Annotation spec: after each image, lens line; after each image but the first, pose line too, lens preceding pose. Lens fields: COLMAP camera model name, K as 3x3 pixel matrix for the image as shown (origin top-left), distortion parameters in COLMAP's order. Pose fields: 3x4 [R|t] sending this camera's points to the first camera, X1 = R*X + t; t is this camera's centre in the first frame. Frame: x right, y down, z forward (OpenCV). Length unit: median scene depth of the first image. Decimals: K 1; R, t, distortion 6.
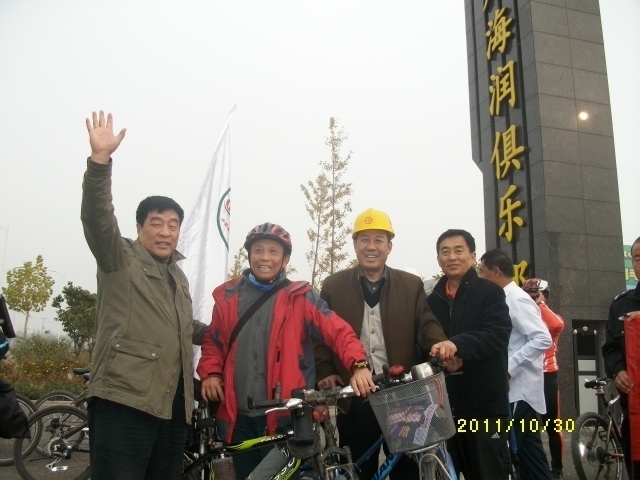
lens RADIAL K [[636.2, 0, 320.0], [0, 636.2, 240.0], [0, 0, 1]] dist [-0.116874, 0.024426]
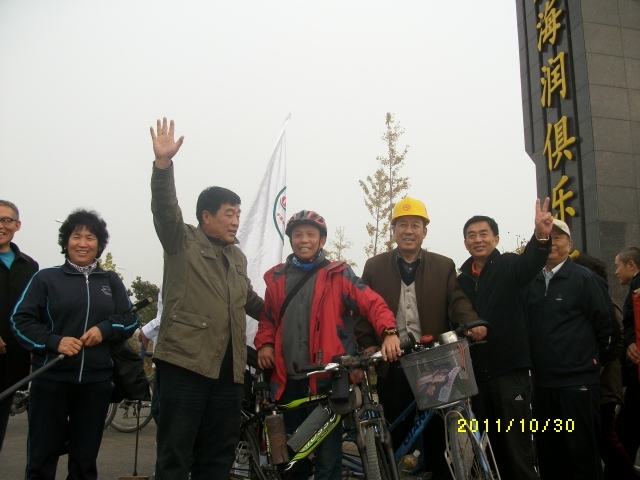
lens RADIAL K [[635.8, 0, 323.2], [0, 635.8, 264.0], [0, 0, 1]] dist [-0.145597, 0.028254]
pose [[0.995524, -0.014533, -0.093384, 0.011335], [0.018600, 0.998909, 0.042830, 0.004551], [0.092659, -0.044375, 0.994709, -0.033434]]
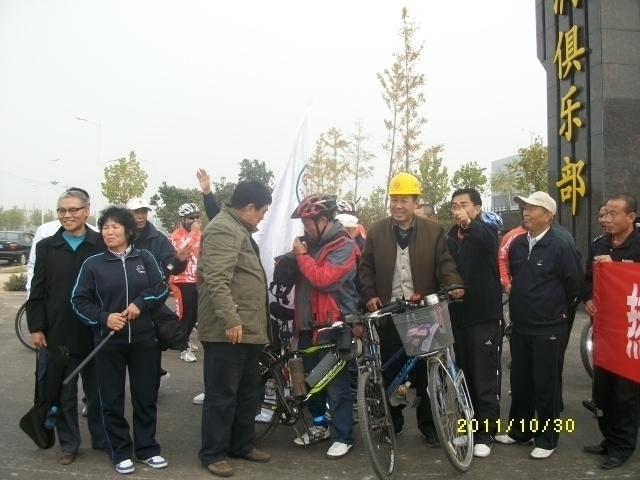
lens RADIAL K [[636.2, 0, 320.0], [0, 636.2, 240.0], [0, 0, 1]] dist [-0.116874, 0.024426]
pose [[0.990822, -0.016092, -0.134208, 0.026156], [0.041753, 0.980769, 0.190652, -0.050472], [0.128560, -0.194506, 0.972440, -0.095099]]
